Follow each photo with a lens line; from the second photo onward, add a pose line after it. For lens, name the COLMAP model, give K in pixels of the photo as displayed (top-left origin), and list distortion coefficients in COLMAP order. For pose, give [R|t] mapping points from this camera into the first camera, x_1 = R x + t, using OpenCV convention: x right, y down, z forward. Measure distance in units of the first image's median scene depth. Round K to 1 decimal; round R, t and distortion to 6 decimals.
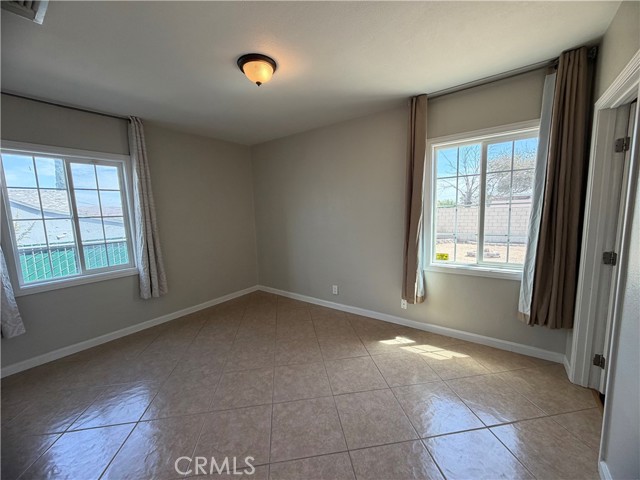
lens RADIAL K [[253.8, 0, 319.8], [0, 253.8, 238.6], [0, 0, 1]] dist [-0.002230, -0.000338]
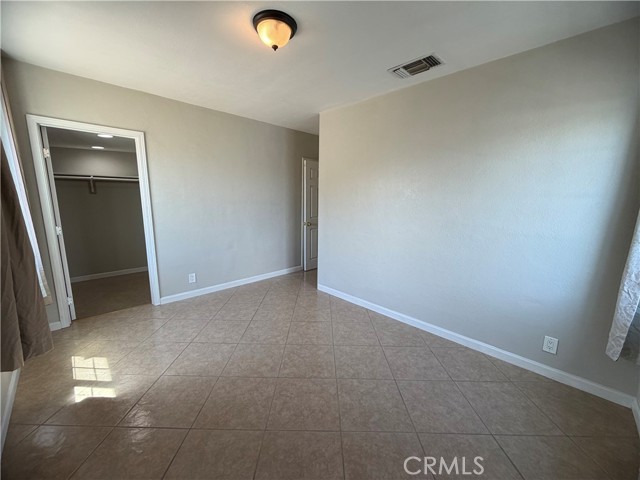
lens RADIAL K [[253.8, 0, 320.3], [0, 253.8, 241.8], [0, 0, 1]] dist [-0.002230, -0.000338]
pose [[-0.988419, -0.012063, 0.151270, -0.483168], [0.031833, 0.958175, 0.284408, -0.185824], [-0.148374, 0.285930, -0.946694, 1.805288]]
